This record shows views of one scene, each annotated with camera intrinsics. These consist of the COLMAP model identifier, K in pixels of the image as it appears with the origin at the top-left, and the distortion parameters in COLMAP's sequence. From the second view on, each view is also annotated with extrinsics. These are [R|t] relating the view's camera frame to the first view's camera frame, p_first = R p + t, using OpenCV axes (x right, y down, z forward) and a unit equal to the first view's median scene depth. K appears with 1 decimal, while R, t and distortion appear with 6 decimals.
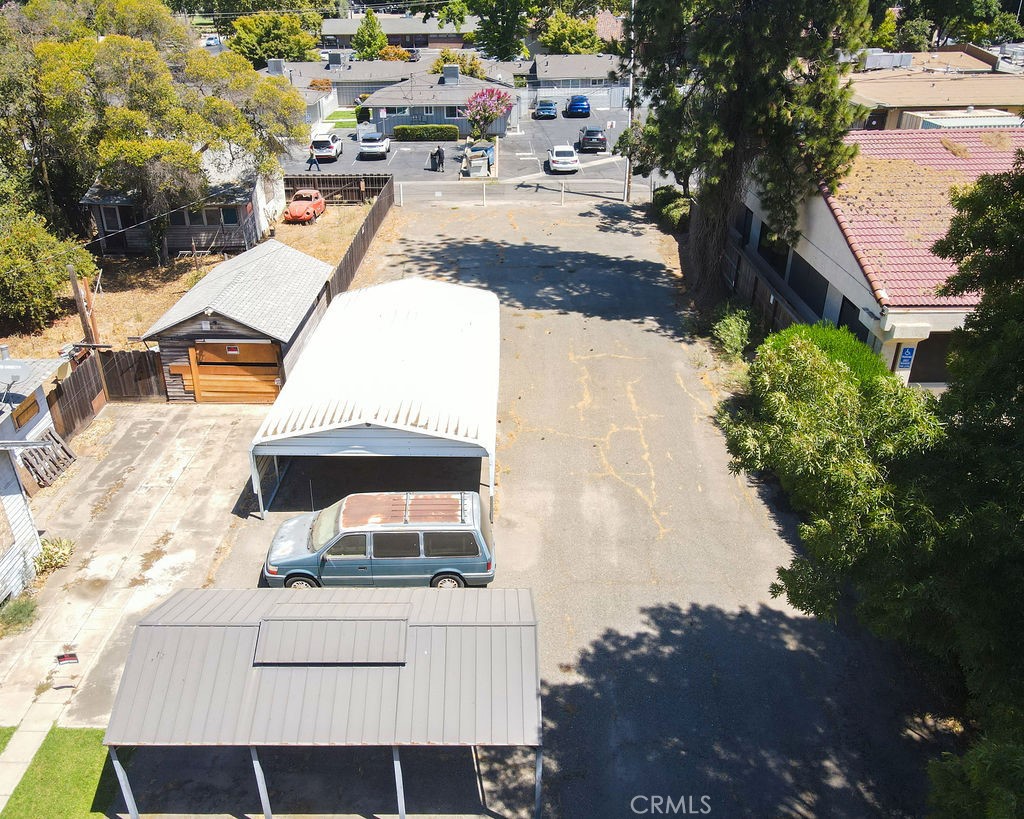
lens RADIAL K [[757.7, 0, 504.7], [0, 757.7, 430.3], [0, 0, 1]] dist [0.003702, -0.000079]
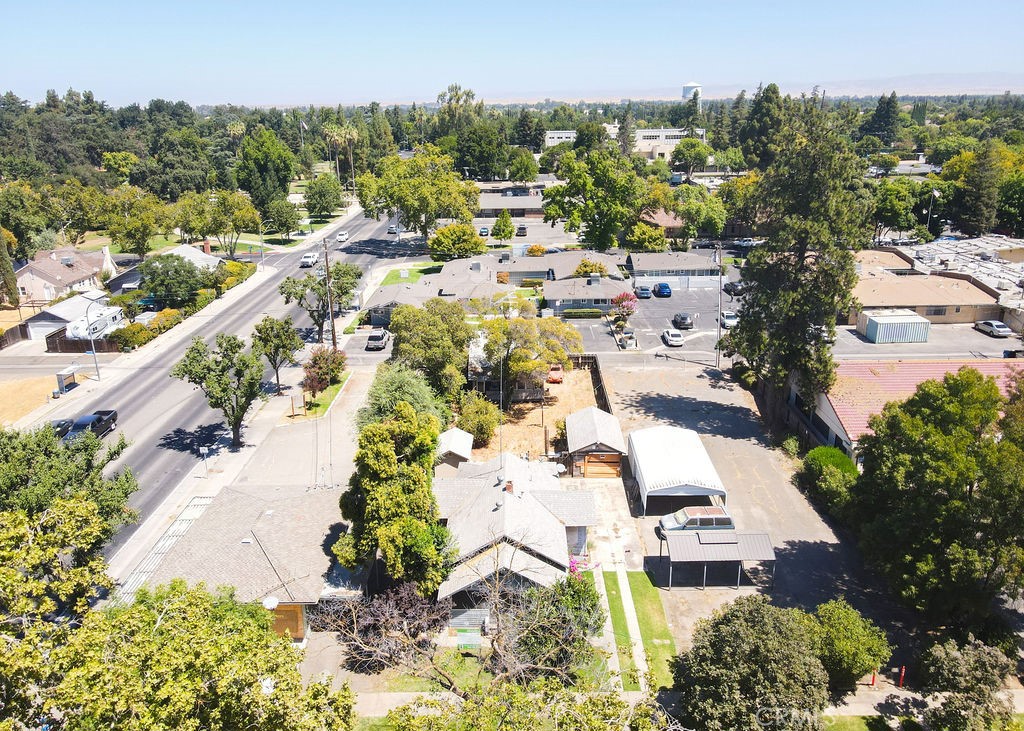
lens RADIAL K [[748.0, 0, 512.0], [0, 748.0, 365.5], [0, 0, 1]] dist [0.008272, 0.005957]
pose [[0.999872, -0.006900, 0.014449, -0.546639], [0.009248, 0.985514, -0.169343, 0.013491], [-0.013071, 0.169455, 0.985451, -1.215877]]
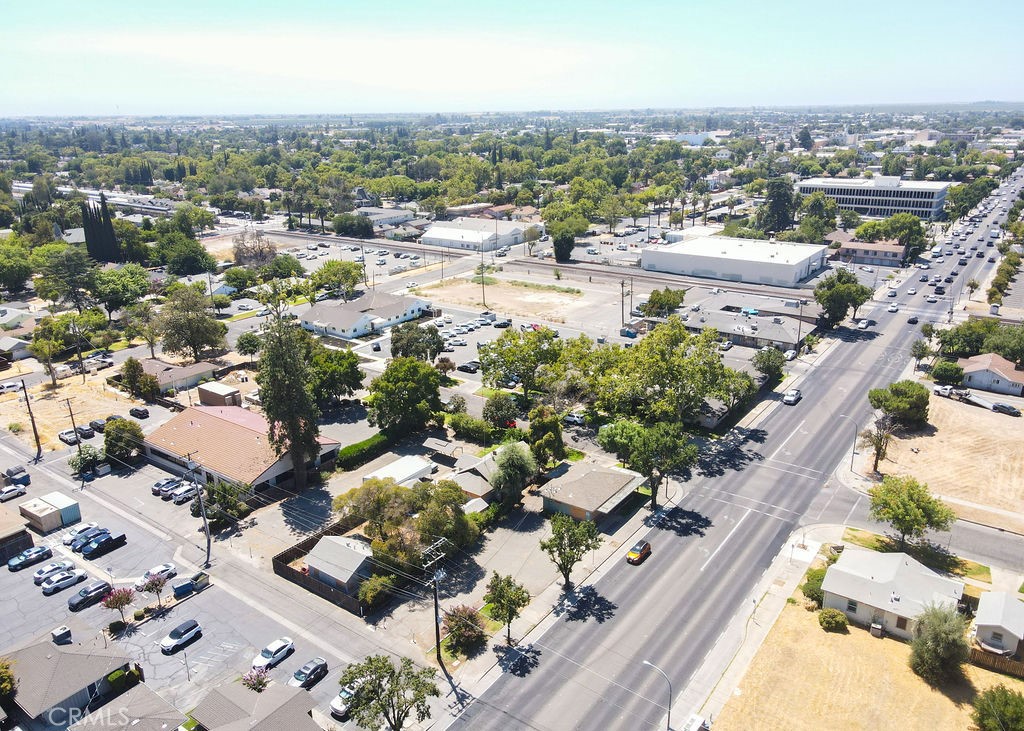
lens RADIAL K [[748.0, 0, 512.0], [0, 748.0, 365.5], [0, 0, 1]] dist [0.008272, 0.005957]
pose [[-0.824816, -0.155503, 0.543597, -2.710860], [0.299884, 0.694741, 0.653762, -2.909929], [-0.479321, 0.702249, -0.526401, 2.153567]]
